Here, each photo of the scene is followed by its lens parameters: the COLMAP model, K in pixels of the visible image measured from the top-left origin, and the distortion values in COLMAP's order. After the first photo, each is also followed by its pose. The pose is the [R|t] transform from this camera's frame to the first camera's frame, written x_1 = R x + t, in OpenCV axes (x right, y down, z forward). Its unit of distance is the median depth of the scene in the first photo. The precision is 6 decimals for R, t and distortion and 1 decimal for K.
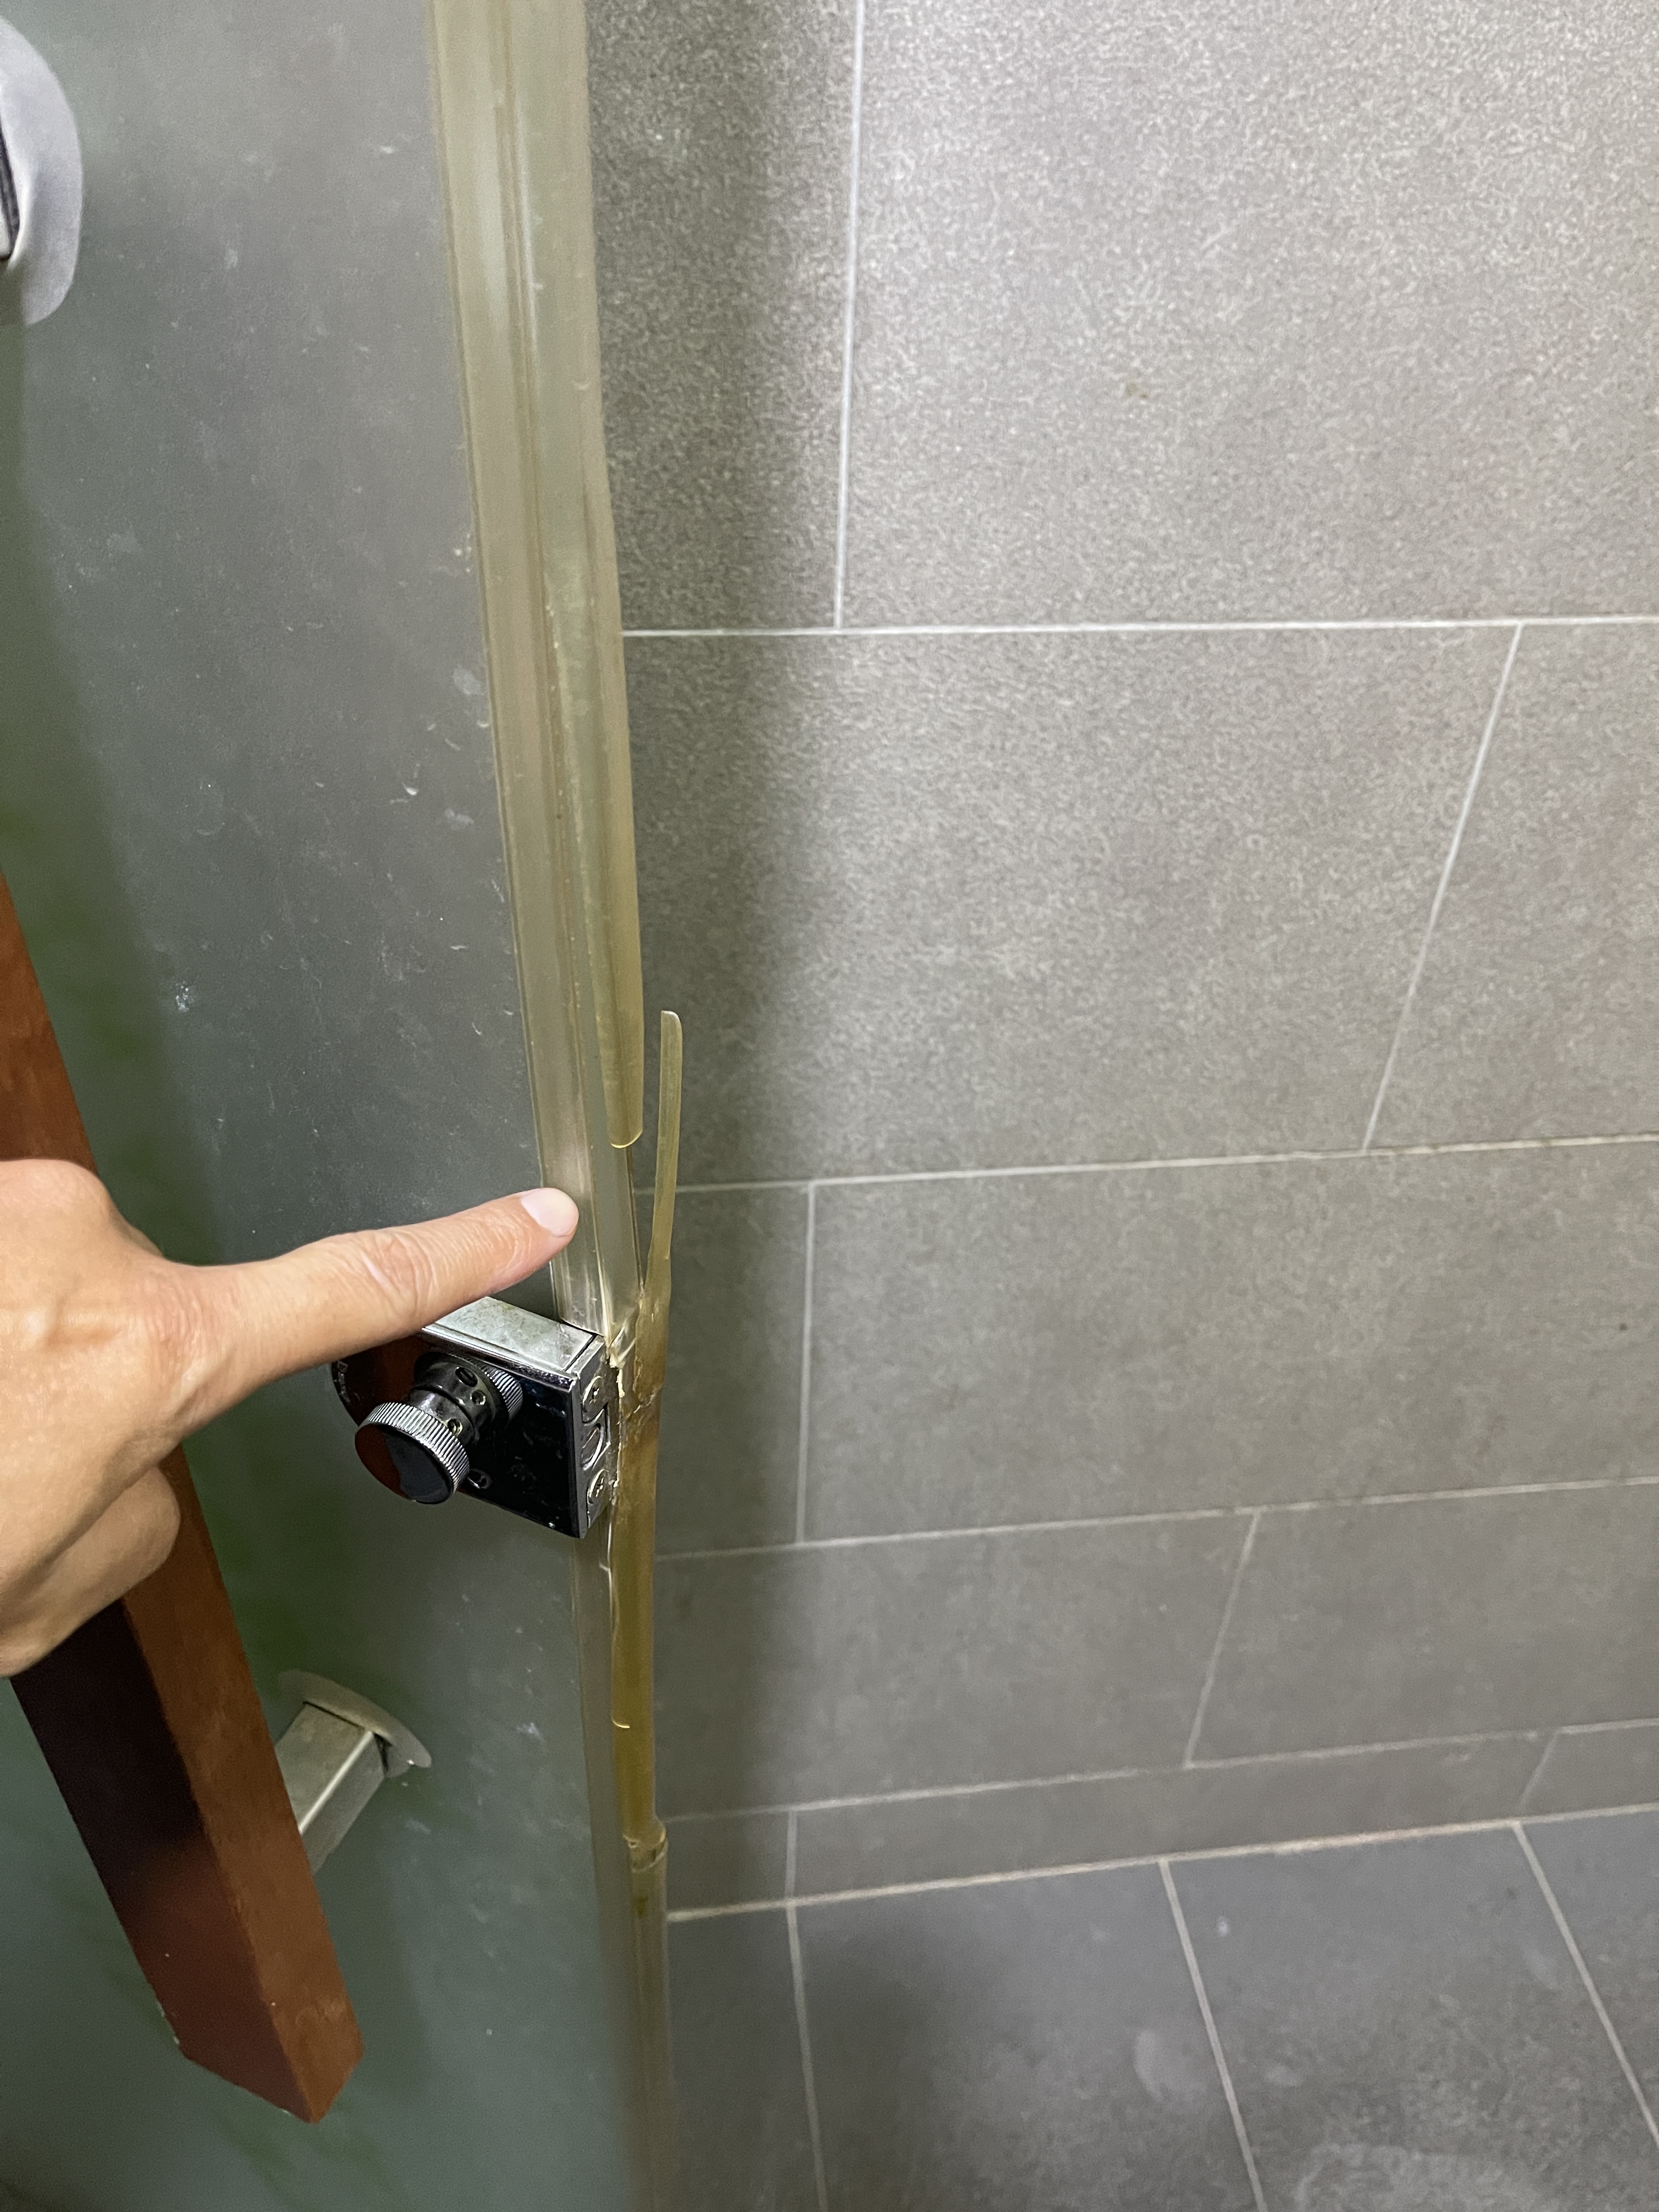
lens RADIAL K [[1675.4, 0, 857.1], [0, 1675.4, 1104.8], [0, 0, 1]] dist [0.059165, -0.091871]
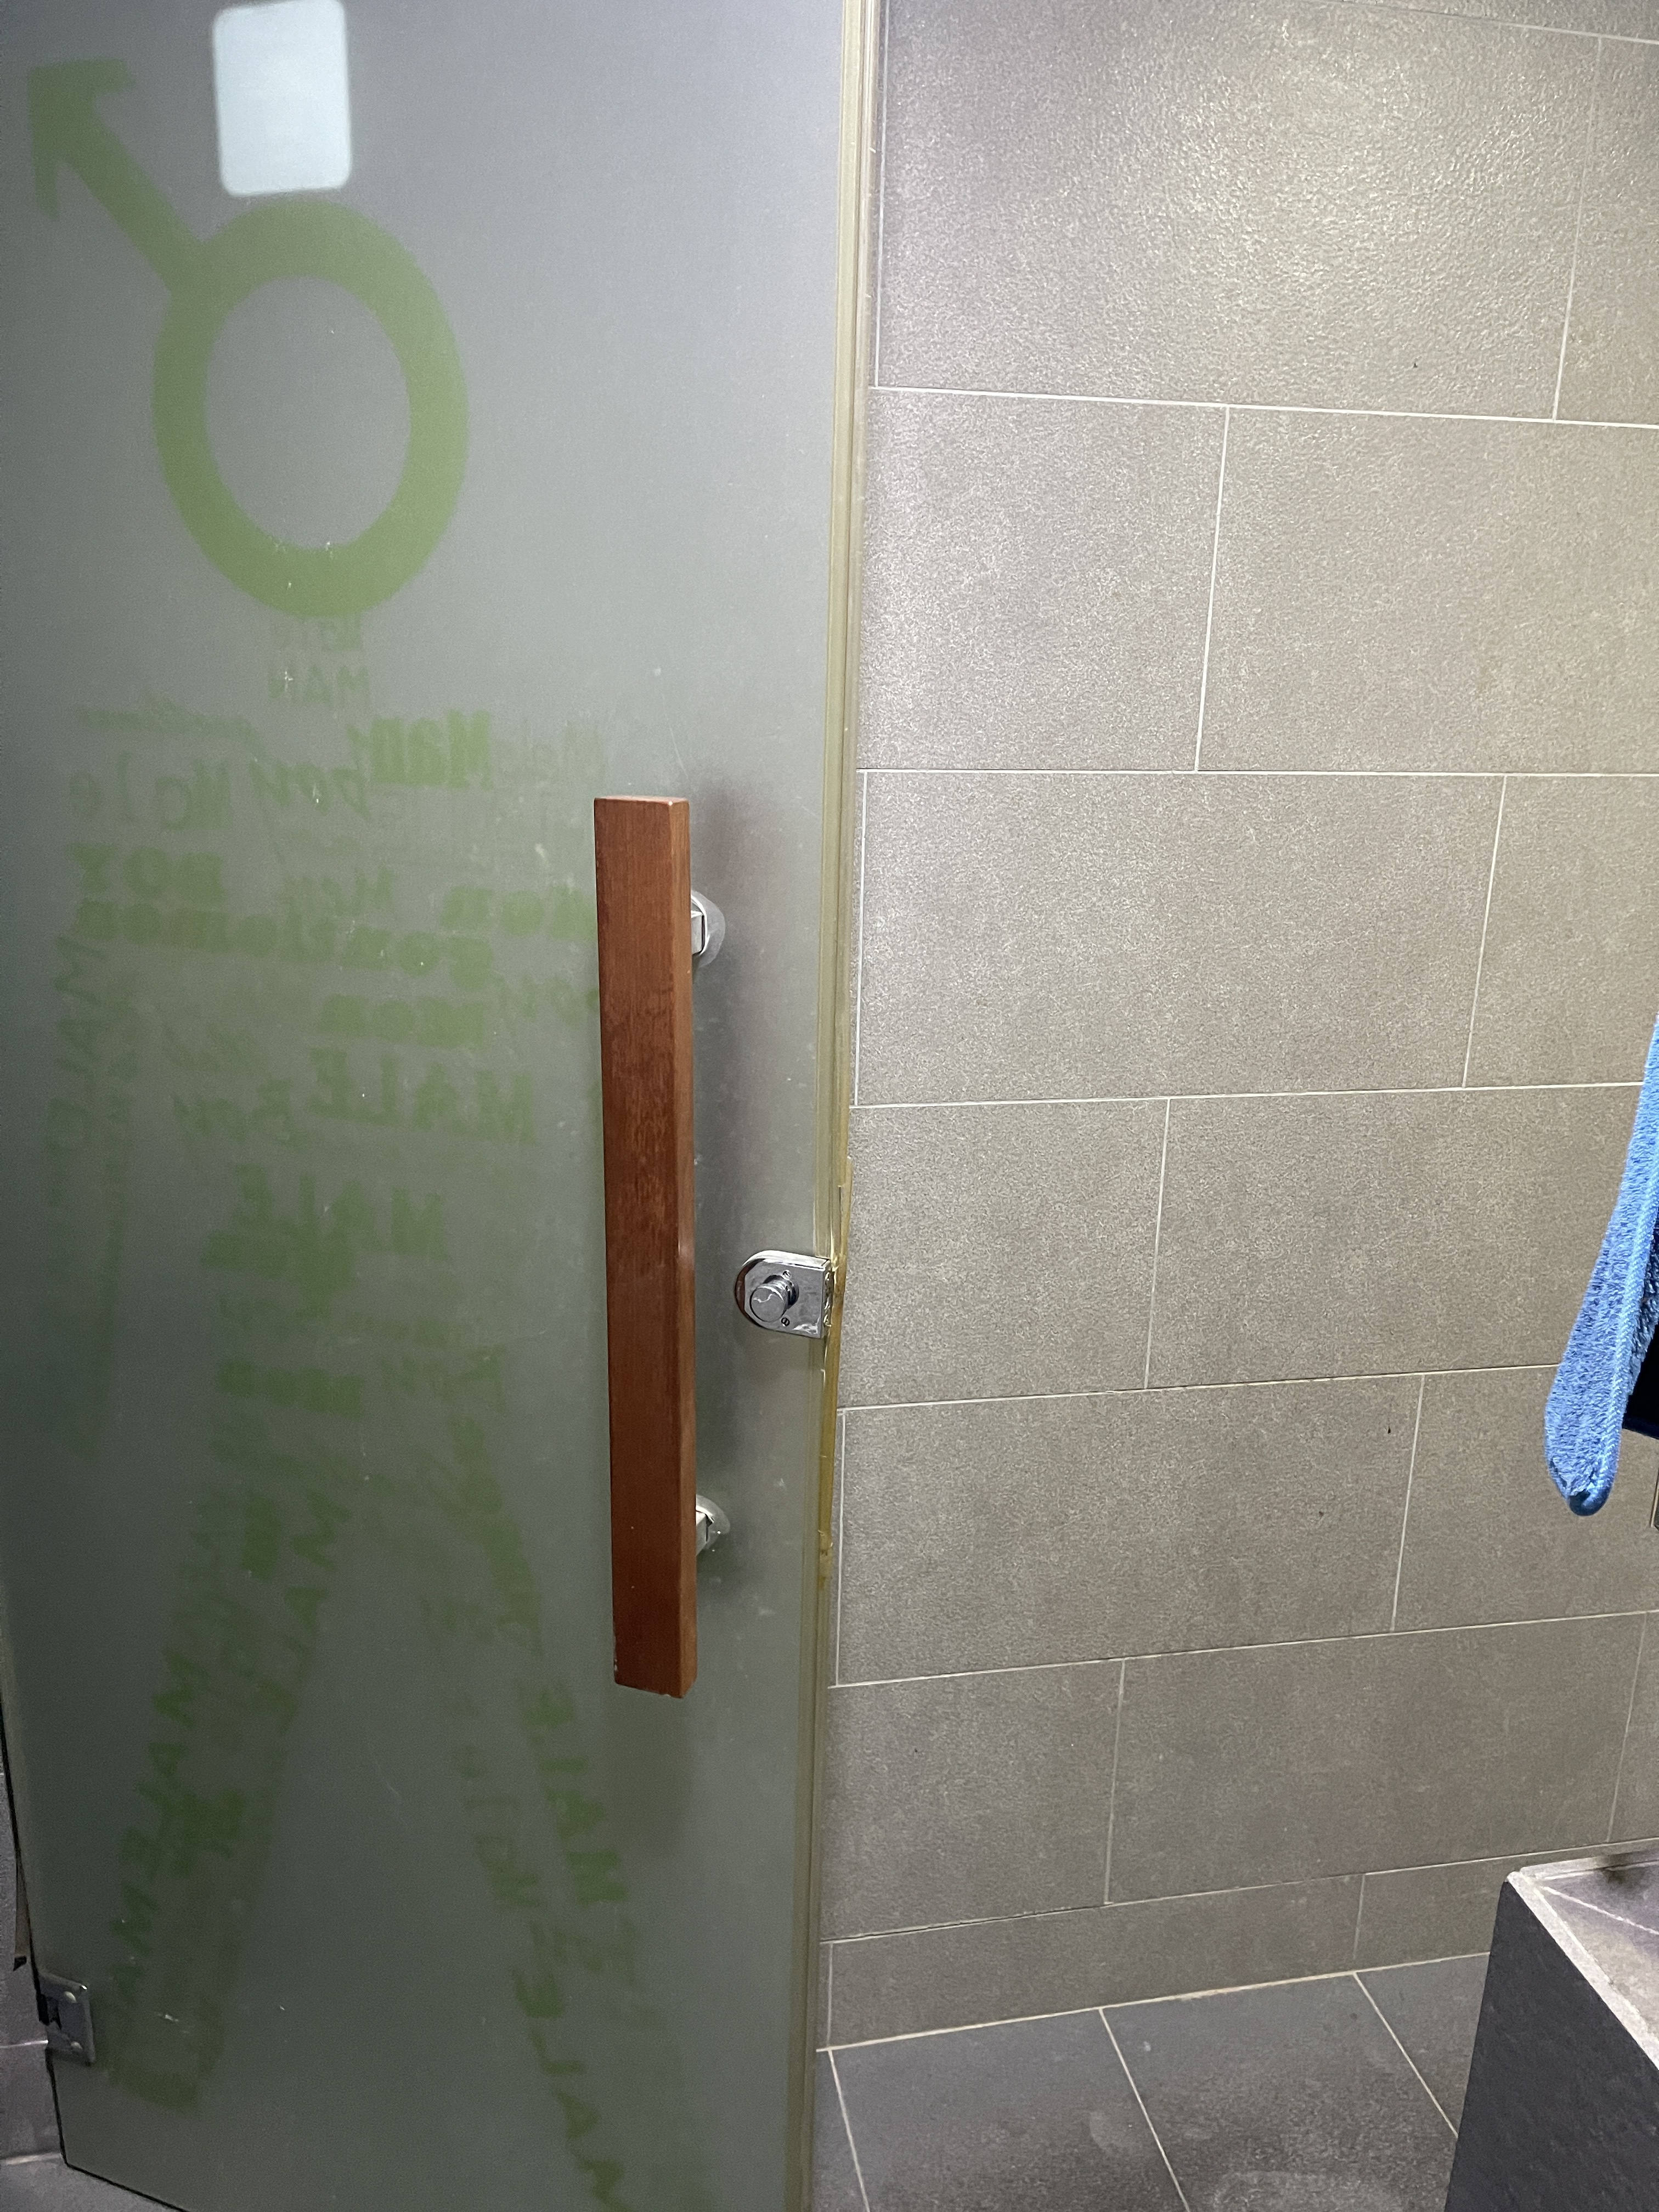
lens RADIAL K [[1620.4, 0, 829.5], [0, 1620.4, 1106.0], [0, 0, 1]] dist [-0.005491, -0.004462]
pose [[0.998486, -0.034726, 0.042669, -0.106574], [0.048101, 0.927473, -0.370783, 0.391600], [-0.026699, 0.372274, 0.927739, -0.752837]]
